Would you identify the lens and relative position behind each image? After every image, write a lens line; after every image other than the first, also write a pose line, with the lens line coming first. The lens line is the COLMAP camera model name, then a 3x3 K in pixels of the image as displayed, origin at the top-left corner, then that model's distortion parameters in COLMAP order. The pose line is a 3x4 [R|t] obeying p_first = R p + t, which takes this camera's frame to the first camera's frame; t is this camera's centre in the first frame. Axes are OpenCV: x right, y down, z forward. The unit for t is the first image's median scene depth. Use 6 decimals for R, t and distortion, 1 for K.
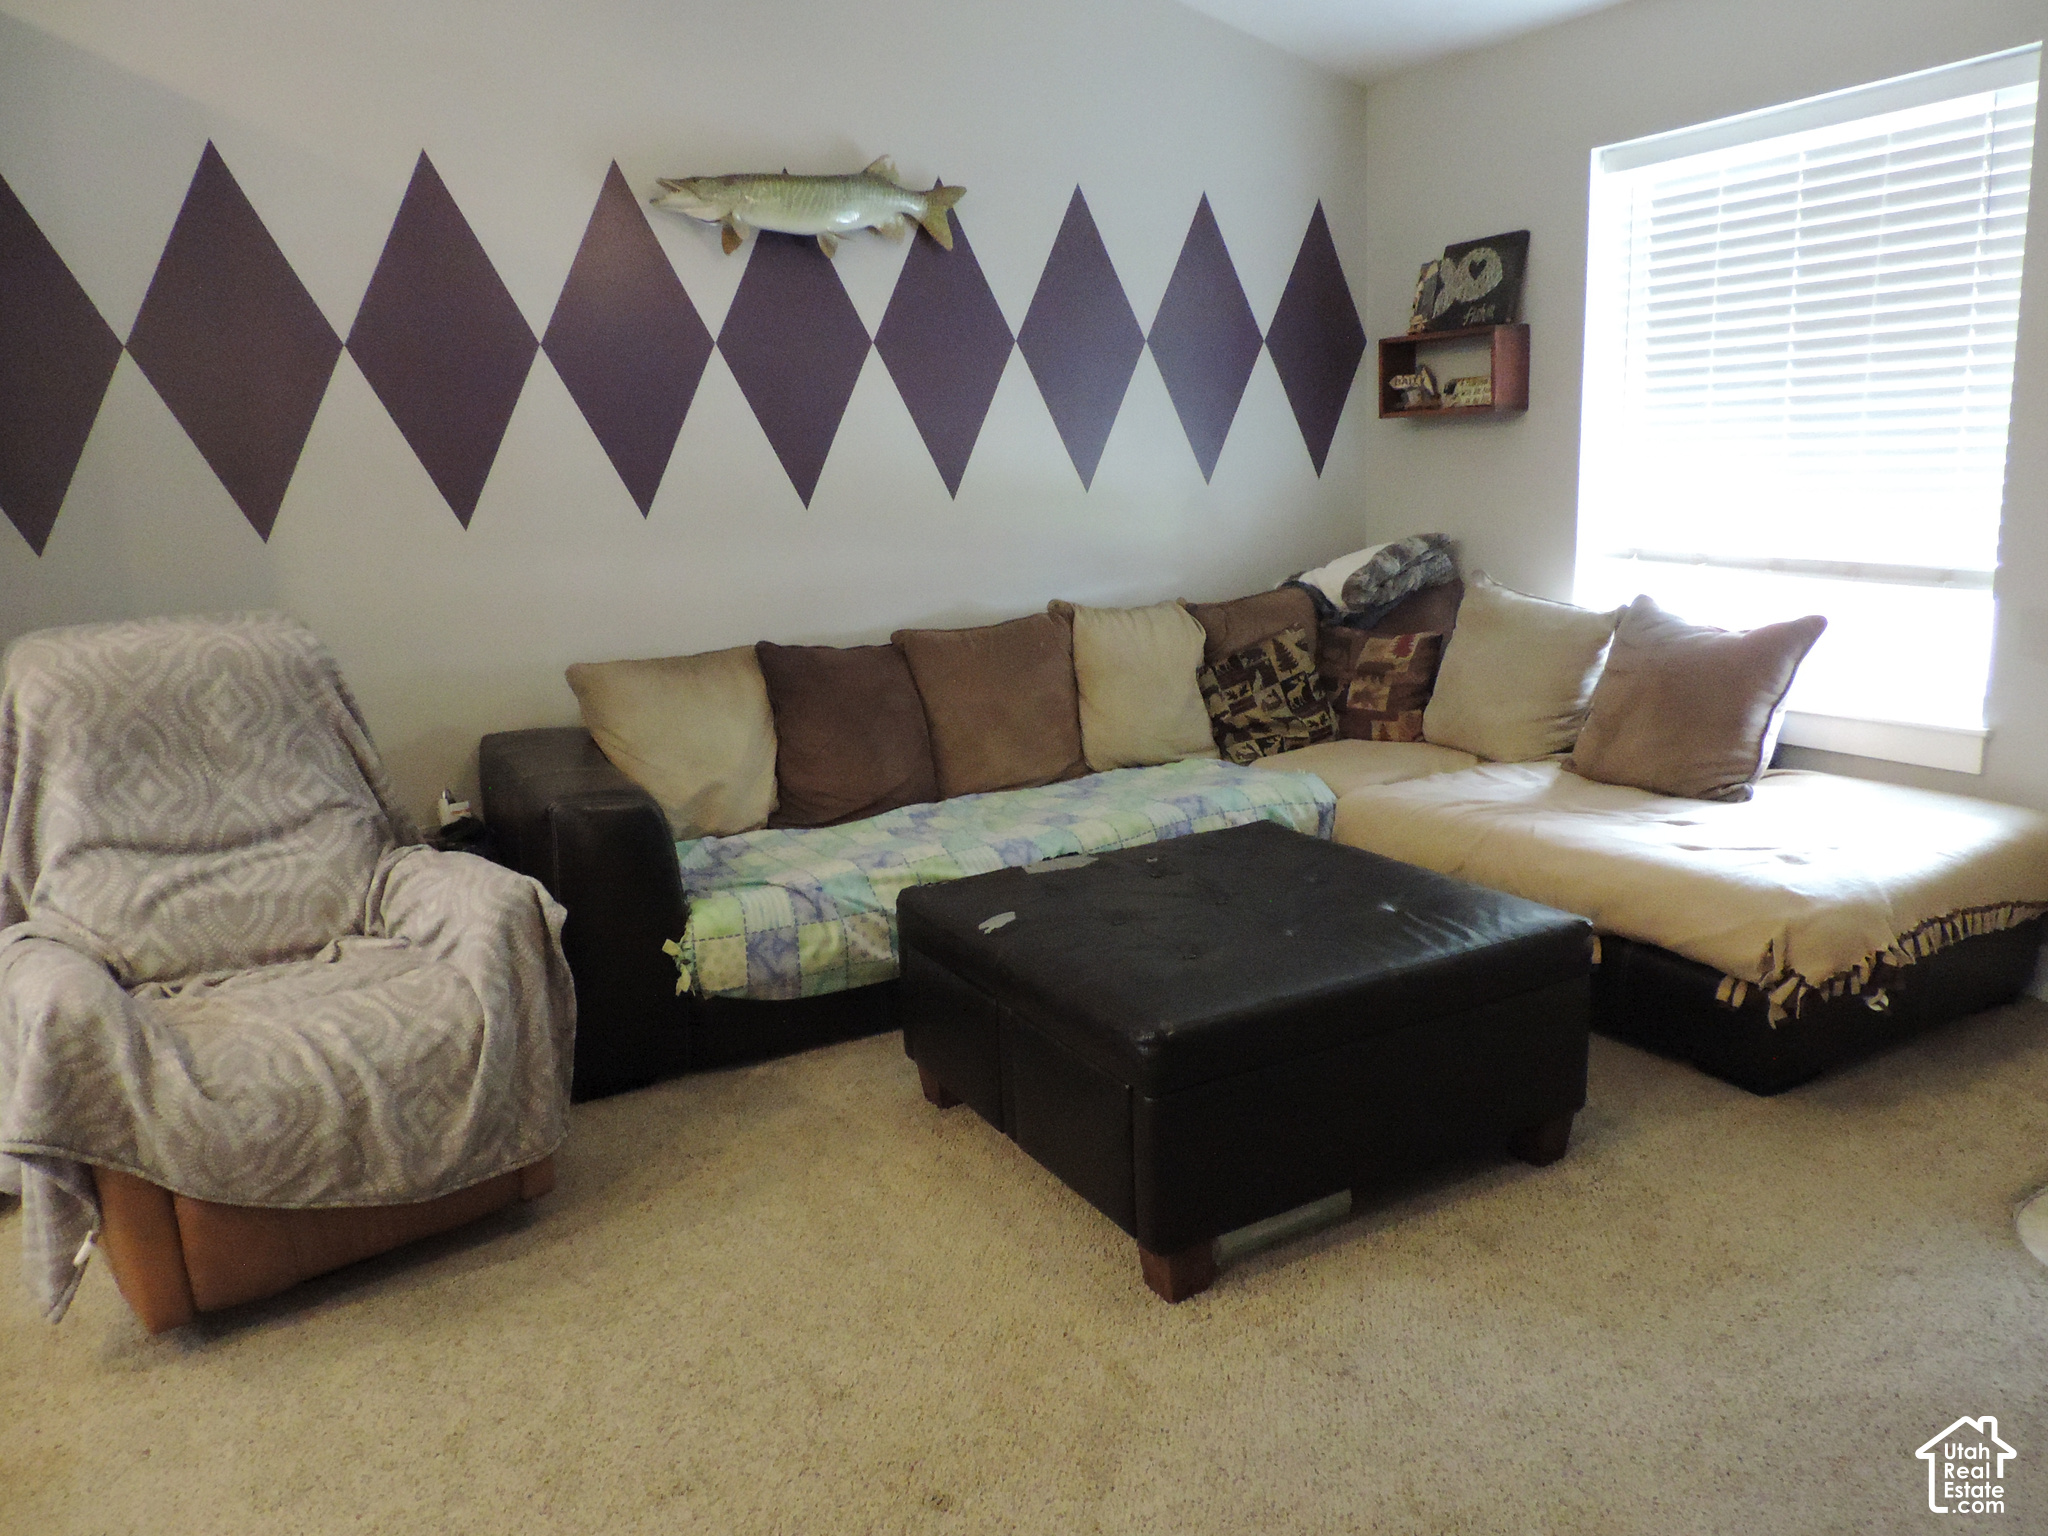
lens RADIAL K [[1469.7, 0, 1035.7], [0, 1469.7, 771.8], [0, 0, 1]] dist [-0.029179, -0.001677]
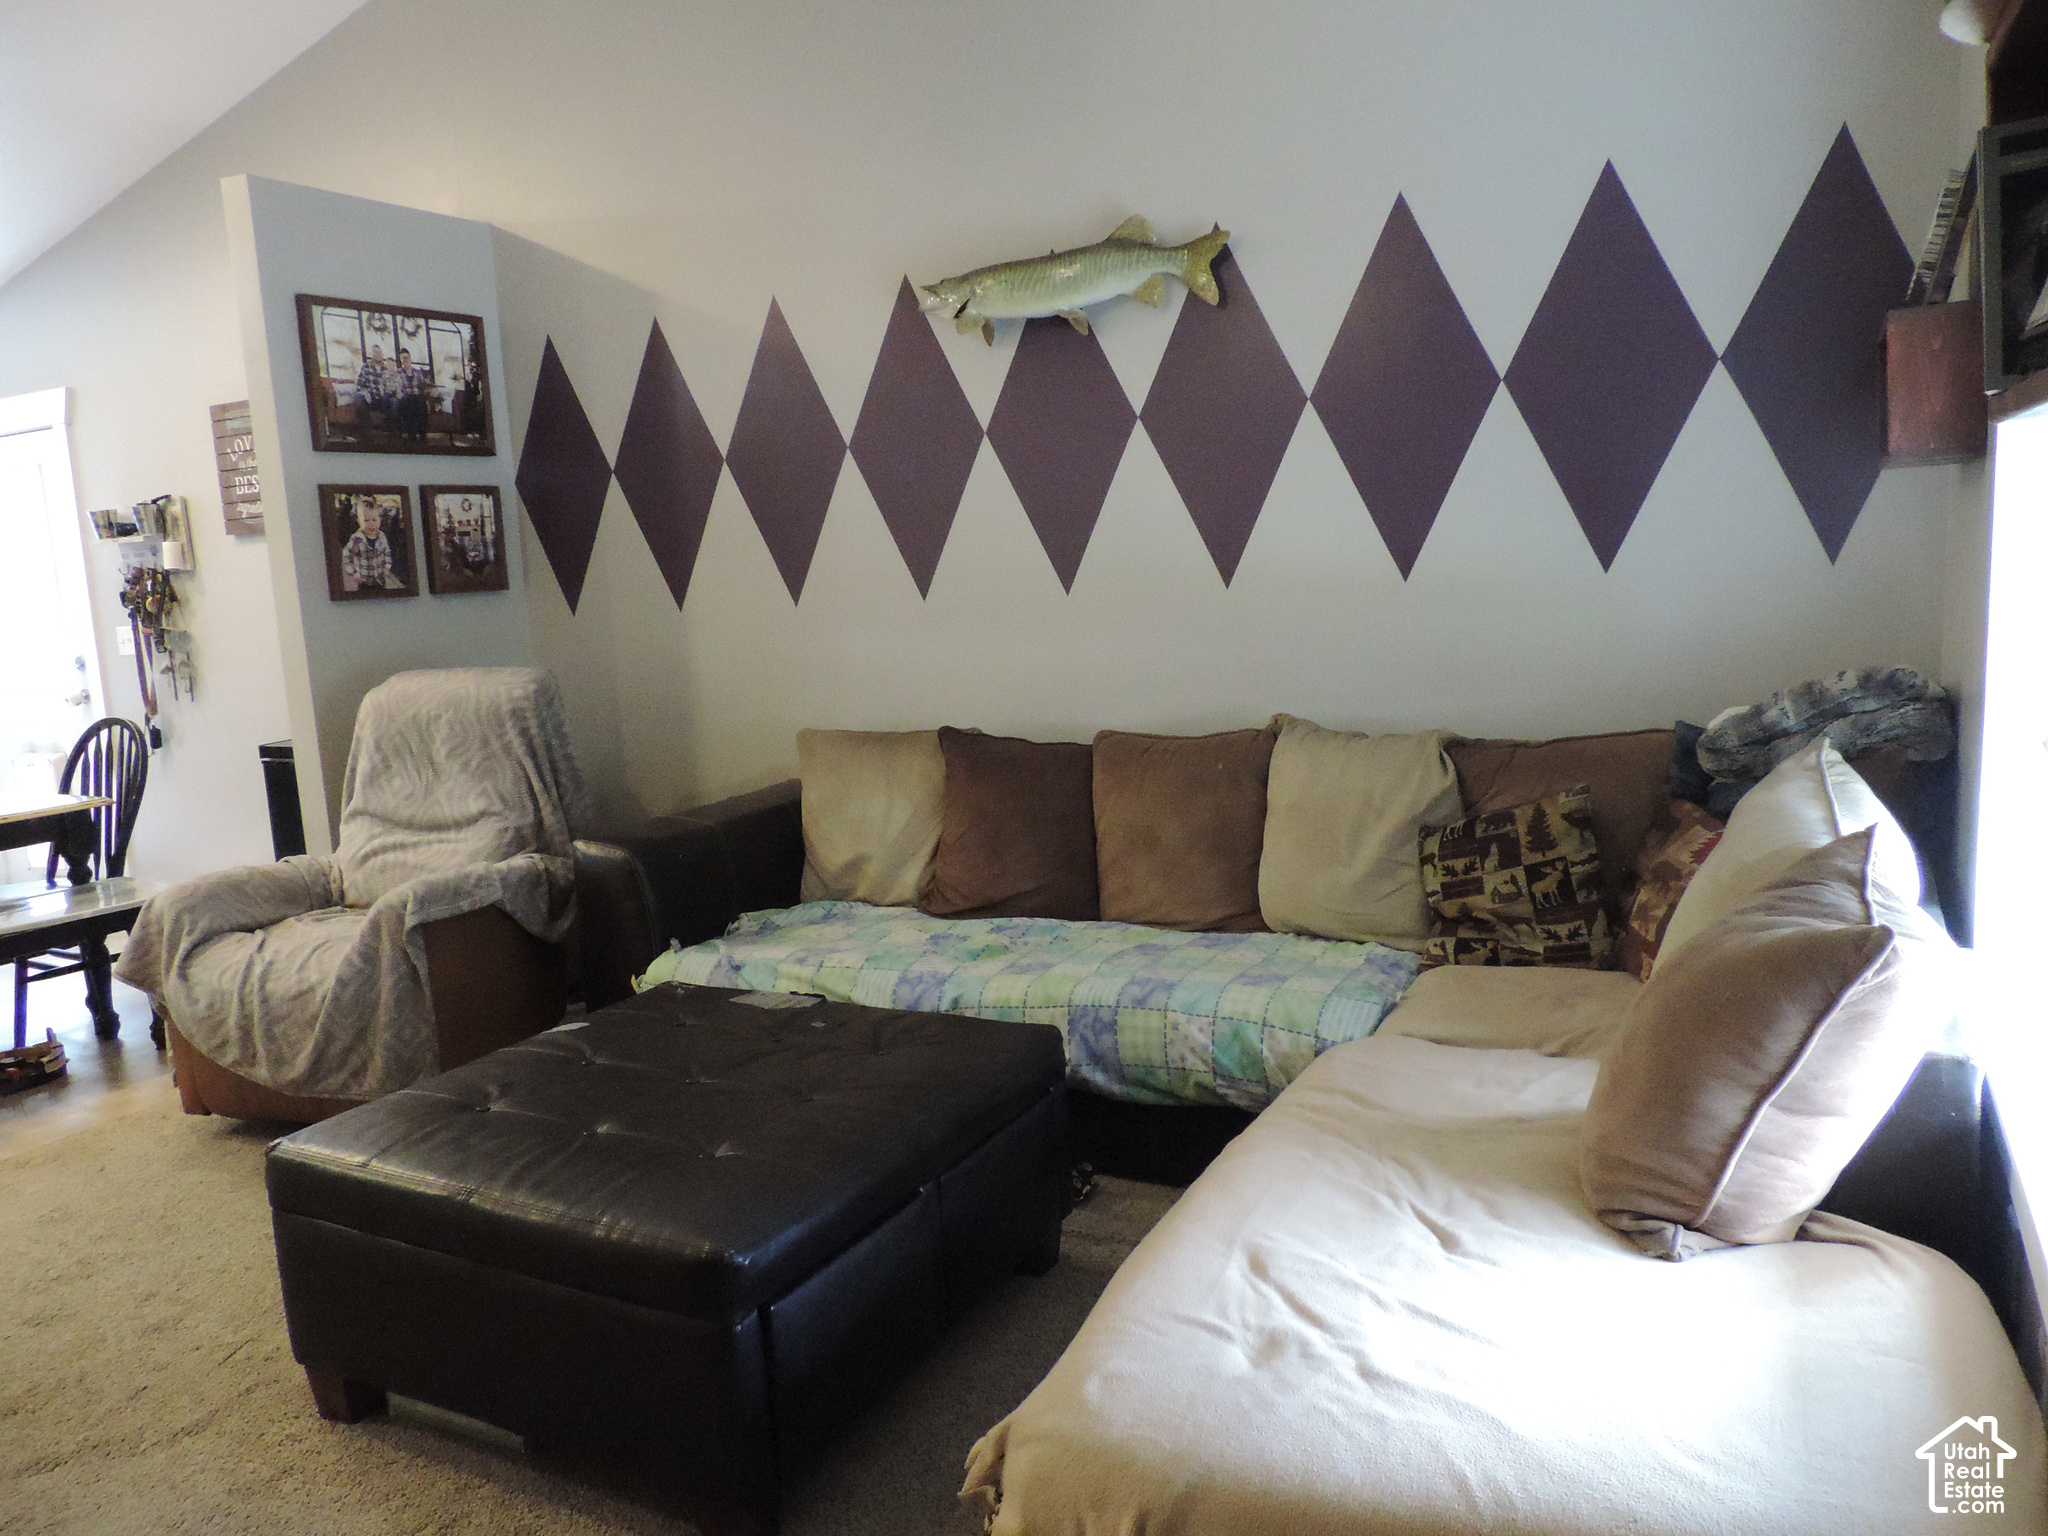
lens RADIAL K [[1498.3, 0, 1023.4], [0, 1498.3, 760.4], [0, 0, 1]] dist [-0.009021, -0.000801]
pose [[0.541800, 0.131867, -0.830099, 0.686327], [-0.142087, 0.987772, 0.064174, -0.135514], [0.828410, 0.083177, 0.553912, 0.453582]]
